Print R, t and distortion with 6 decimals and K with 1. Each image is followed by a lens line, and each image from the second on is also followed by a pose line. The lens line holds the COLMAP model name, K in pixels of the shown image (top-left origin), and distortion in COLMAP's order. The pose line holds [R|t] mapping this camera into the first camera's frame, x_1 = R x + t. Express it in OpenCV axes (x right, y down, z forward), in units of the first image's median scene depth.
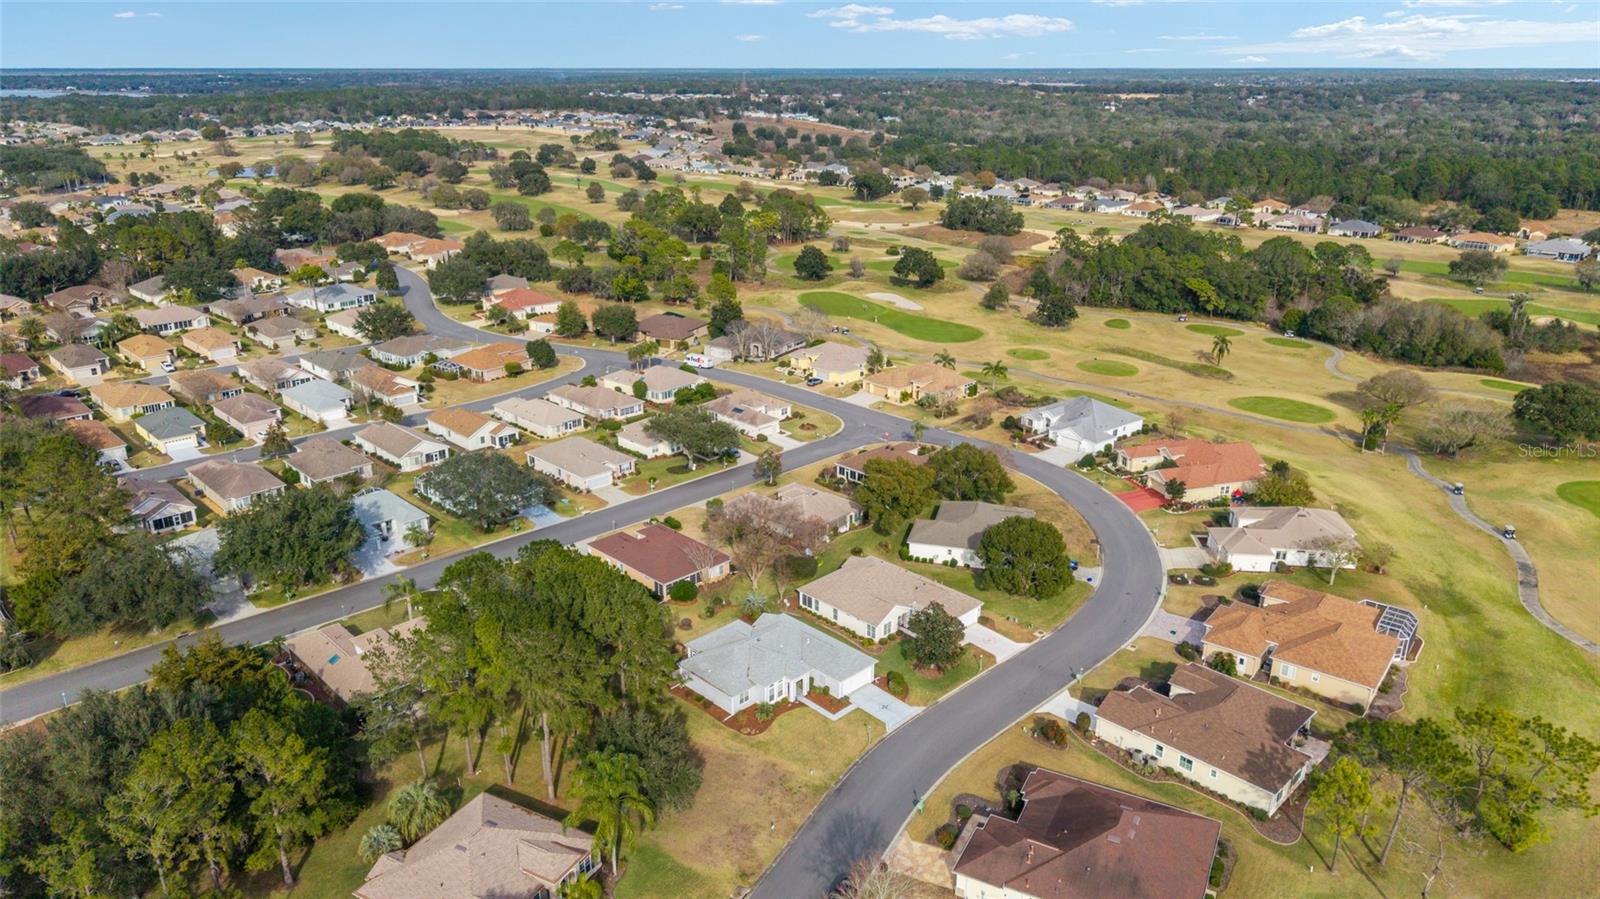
lens RADIAL K [[1077.5, 0, 792.6], [0, 1077.5, 459.9], [0, 0, 1]] dist [0.025692, -0.026456]
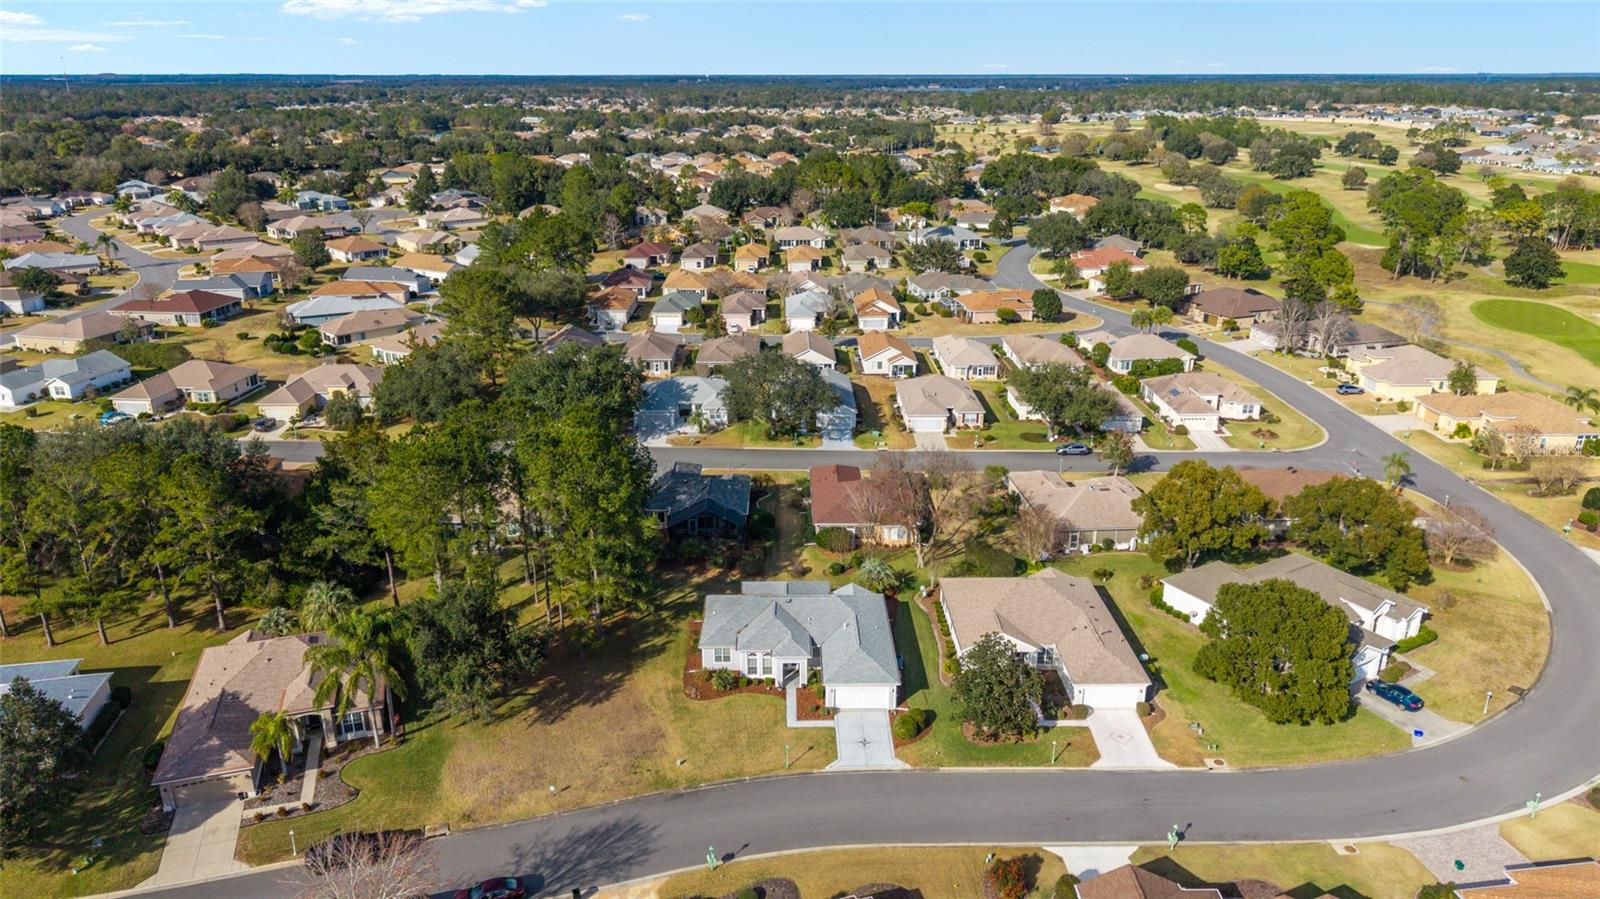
lens RADIAL K [[1077.5, 0, 792.6], [0, 1077.5, 459.9], [0, 0, 1]] dist [0.025692, -0.026456]
pose [[0.718285, 0.232369, -0.655798, 0.251202], [-0.238544, 0.967697, 0.081610, 0.002621], [0.653578, 0.097817, 0.750512, 0.225854]]
